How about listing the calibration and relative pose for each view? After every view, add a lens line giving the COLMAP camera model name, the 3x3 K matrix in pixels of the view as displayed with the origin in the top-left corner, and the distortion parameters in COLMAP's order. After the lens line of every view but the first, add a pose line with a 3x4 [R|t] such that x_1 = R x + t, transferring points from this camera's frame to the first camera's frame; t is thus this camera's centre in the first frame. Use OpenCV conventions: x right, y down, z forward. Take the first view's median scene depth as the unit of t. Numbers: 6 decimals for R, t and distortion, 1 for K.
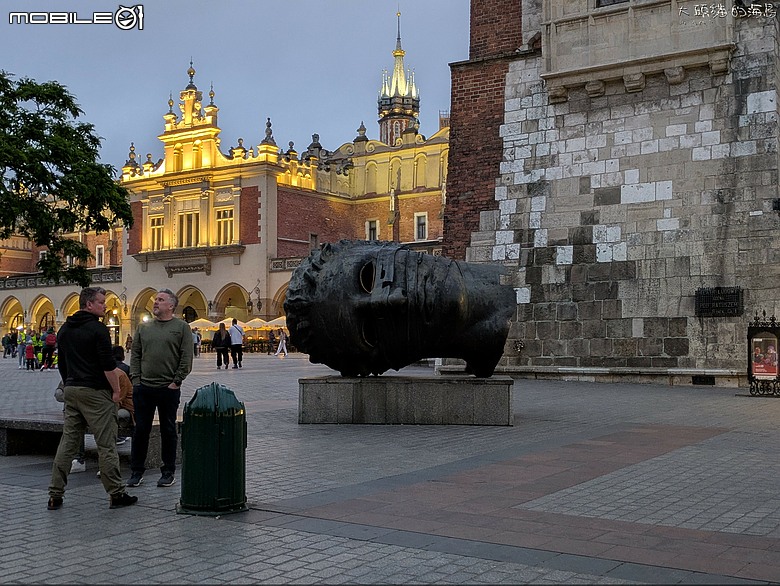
lens RADIAL K [[973.9, 0, 390.0], [0, 973.9, 293.0], [0, 0, 1]] dist [0.009519, 0.010728]
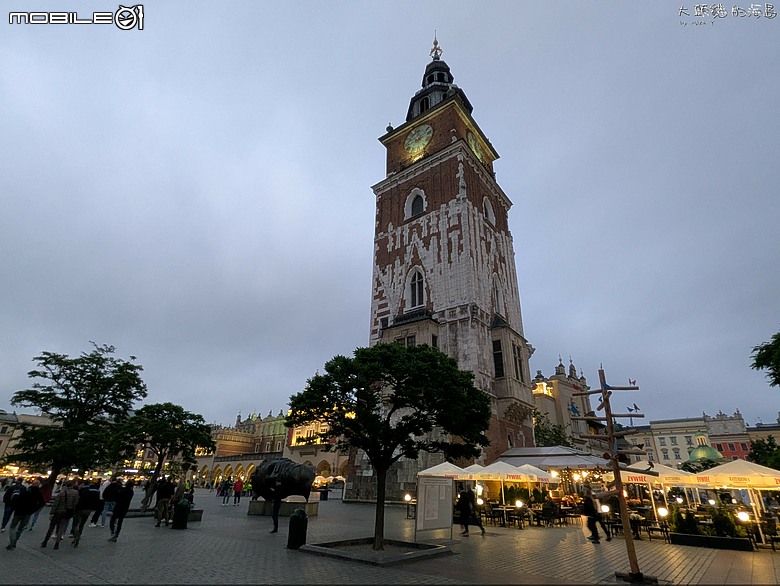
lens RADIAL K [[417.4, 0, 390.0], [0, 417.4, 293.0], [0, 0, 1]] dist [0.001452, 0.000108]
pose [[0.996261, -0.014544, -0.085166, 0.095379], [-0.018521, 0.926864, -0.374940, -0.008938], [0.084391, 0.375116, 0.923129, -0.111474]]
